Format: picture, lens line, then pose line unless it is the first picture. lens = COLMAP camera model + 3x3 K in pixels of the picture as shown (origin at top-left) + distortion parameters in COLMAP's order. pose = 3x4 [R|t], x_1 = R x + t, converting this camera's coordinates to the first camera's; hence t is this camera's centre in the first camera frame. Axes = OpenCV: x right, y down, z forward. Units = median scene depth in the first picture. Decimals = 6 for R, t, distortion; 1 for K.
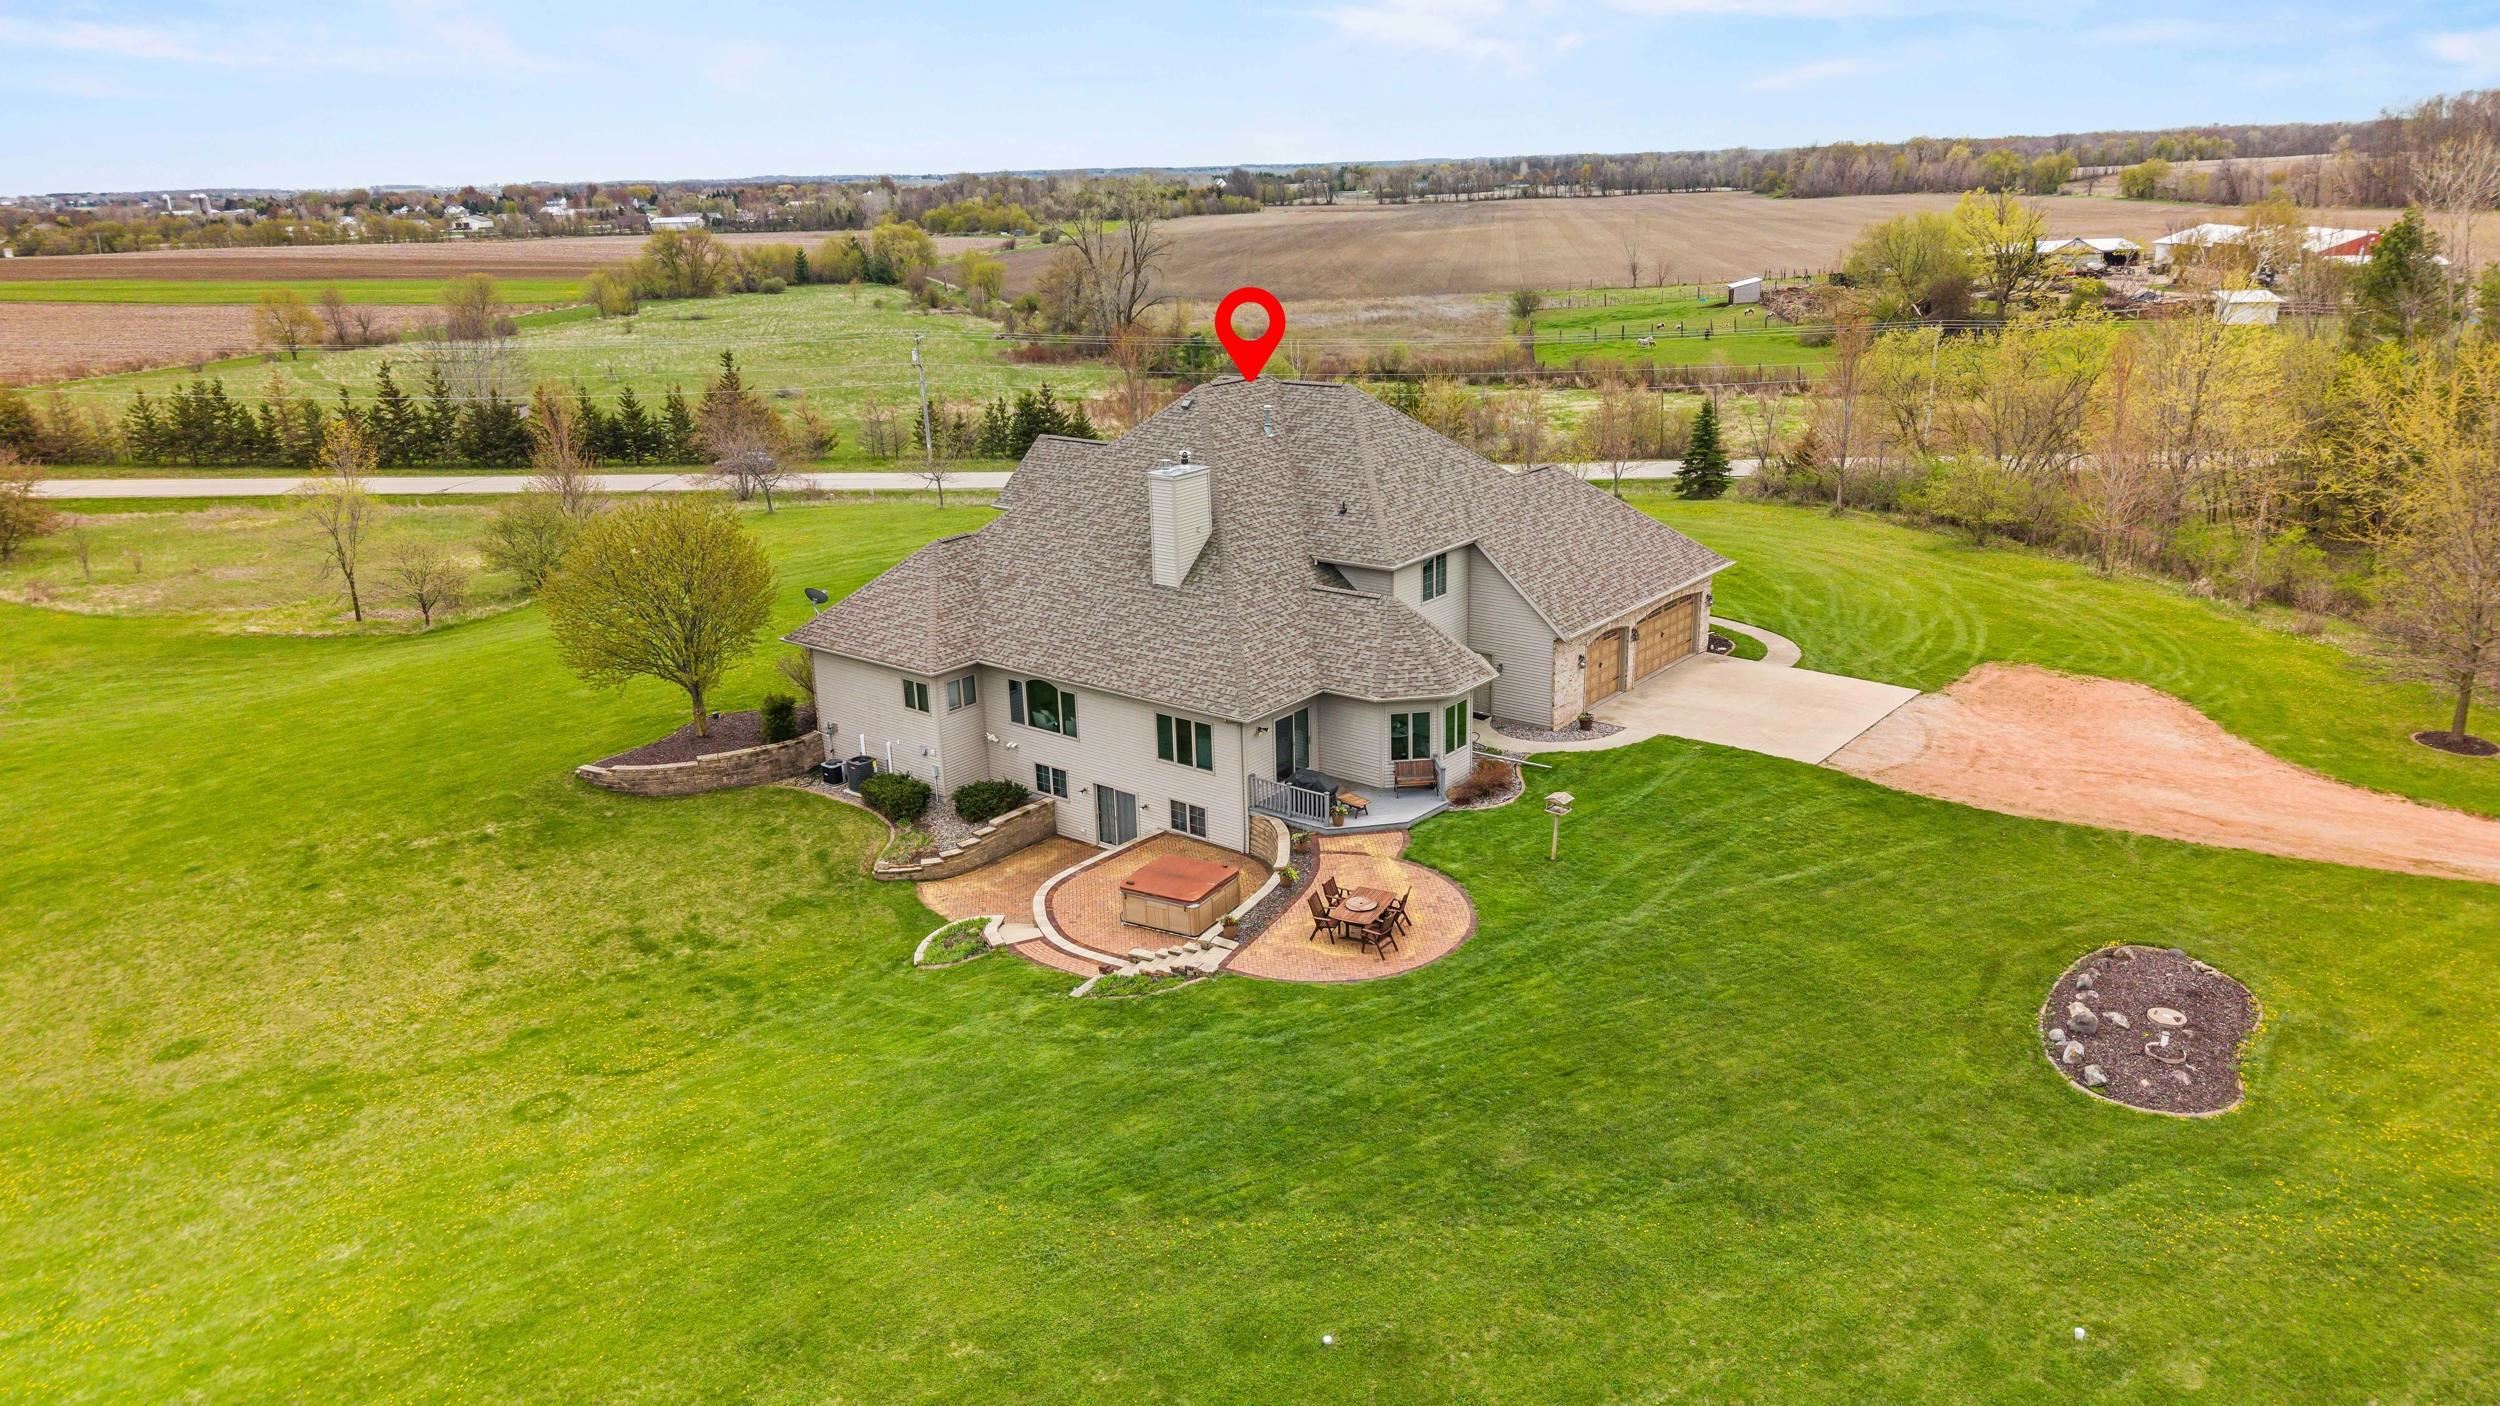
lens RADIAL K [[1663.2, 0, 1247.4], [0, 1663.2, 690.8], [0, 0, 1]] dist [0.052525, -0.042196]
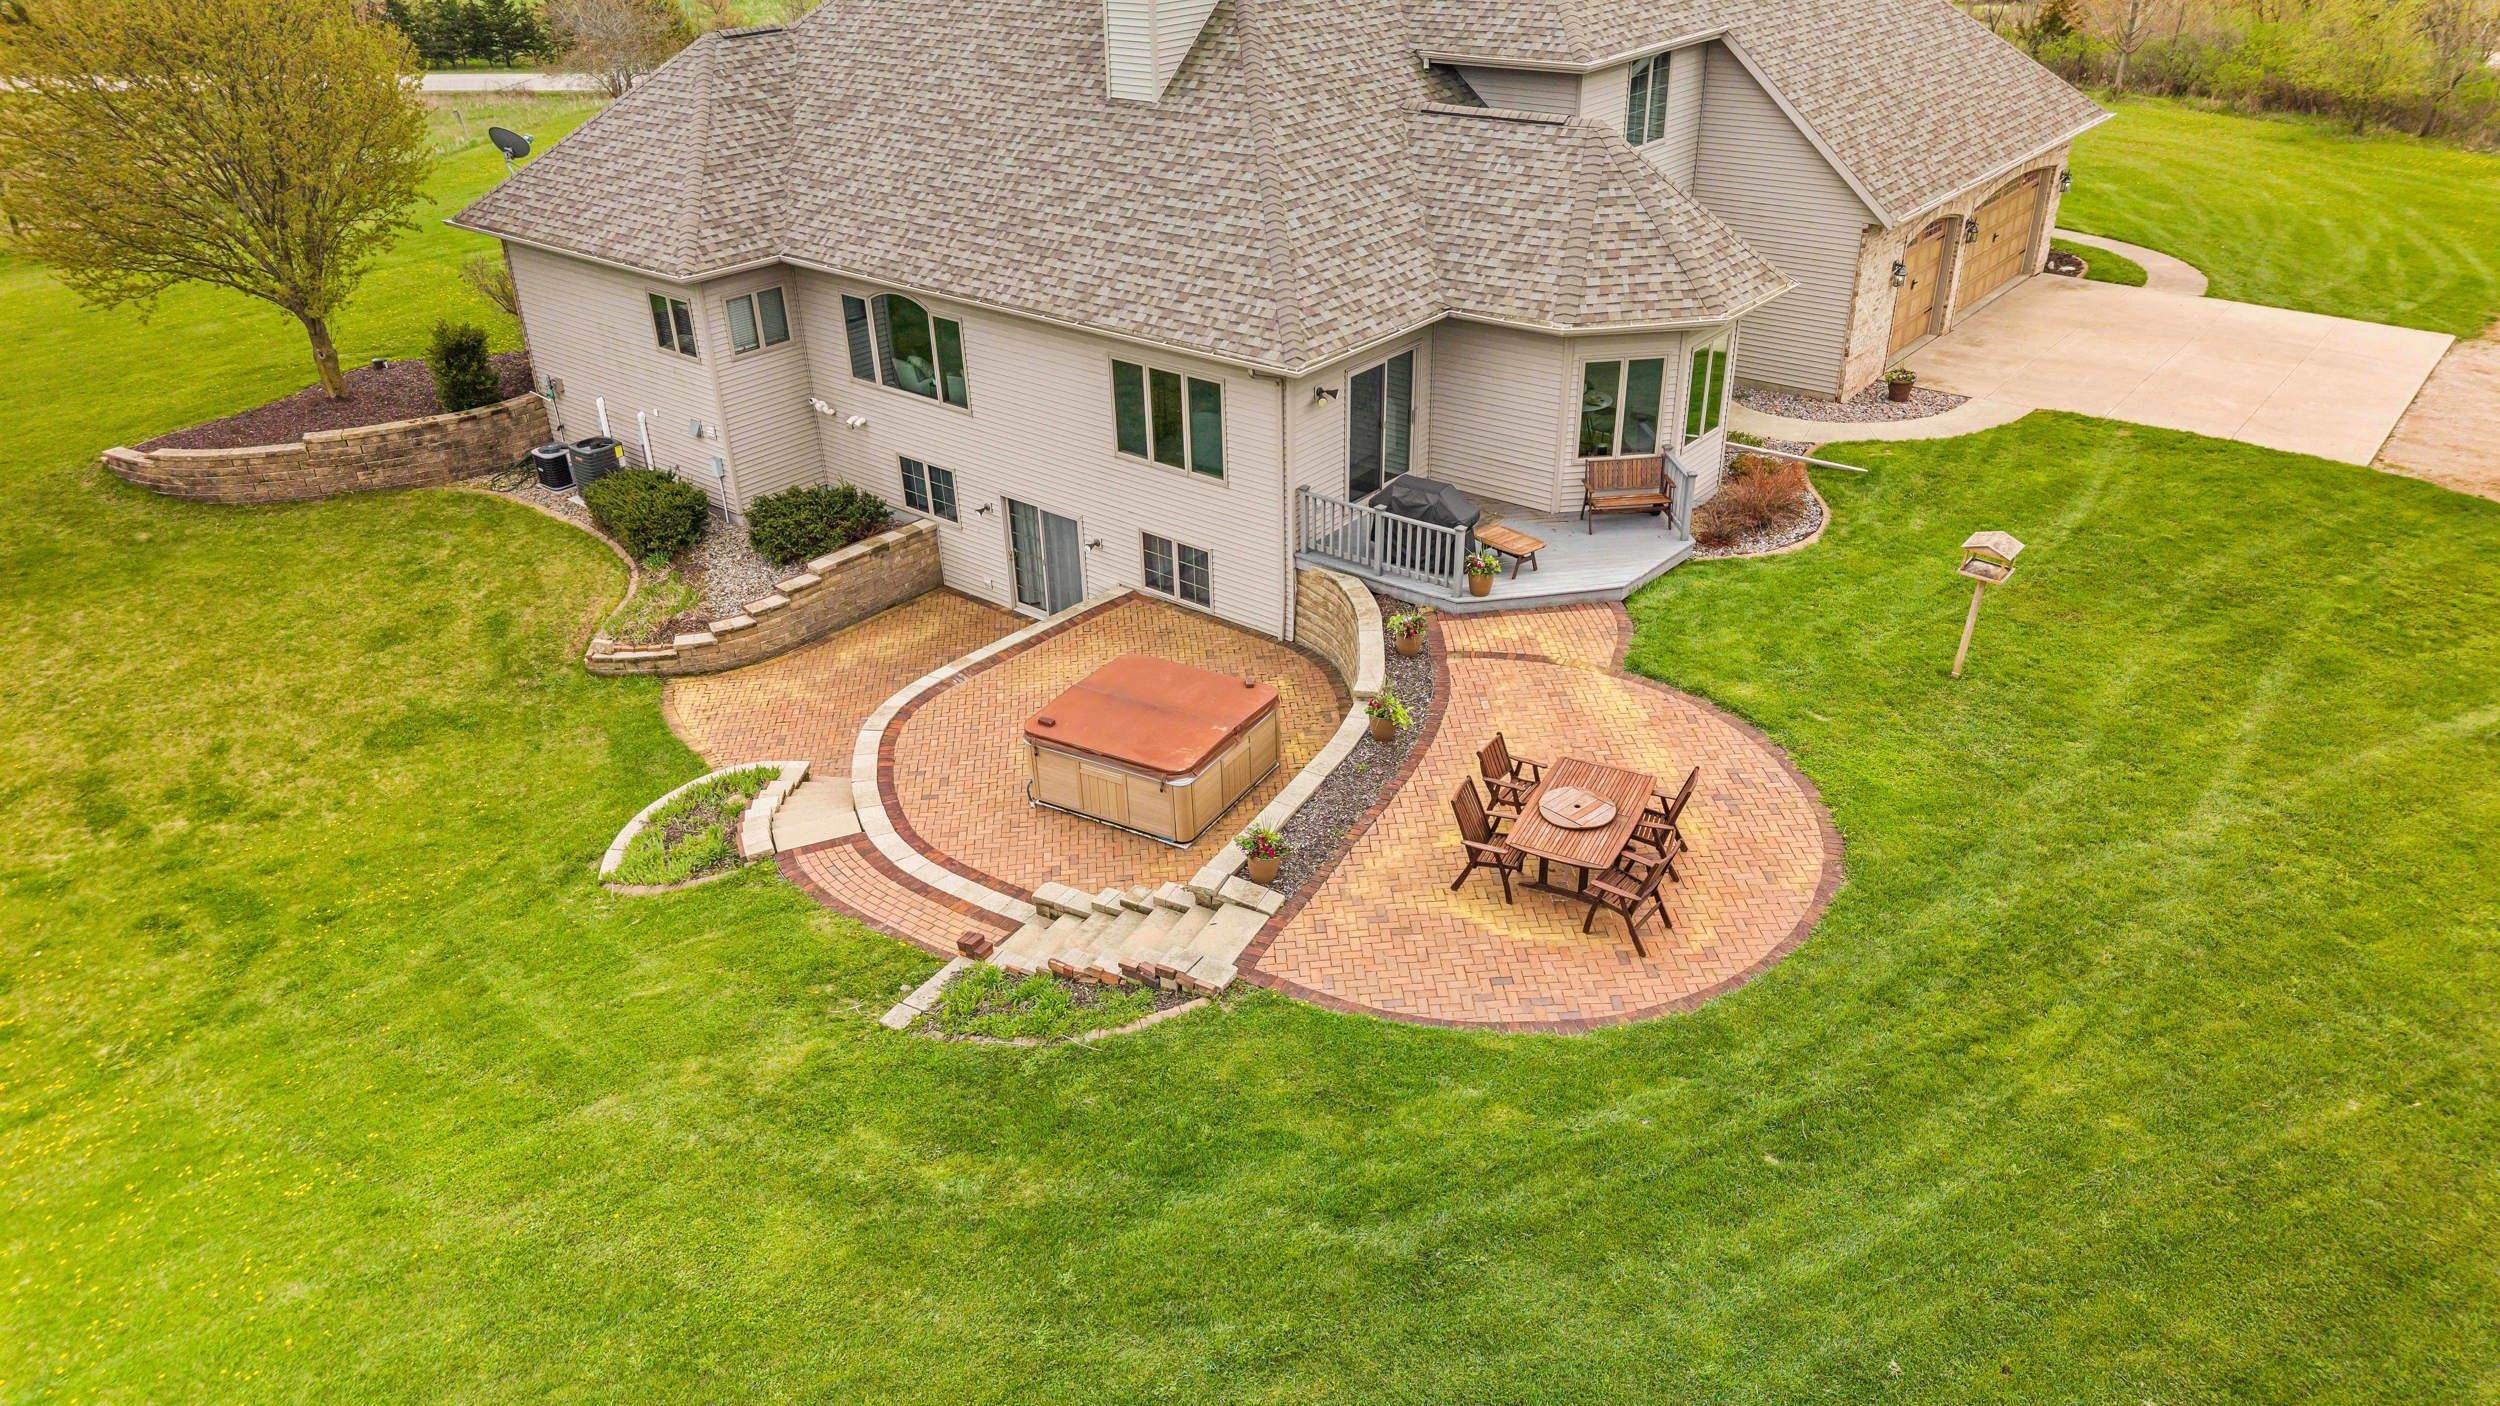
lens RADIAL K [[1663.2, 0, 1254.2], [0, 1663.2, 726.3], [0, 0, 1]] dist [0.052525, -0.042196]
pose [[0.999962, 0.008710, 0.000021, -0.010811], [-0.008528, 0.978569, 0.205742, 0.018255], [0.001772, -0.205734, 0.978606, 0.482709]]
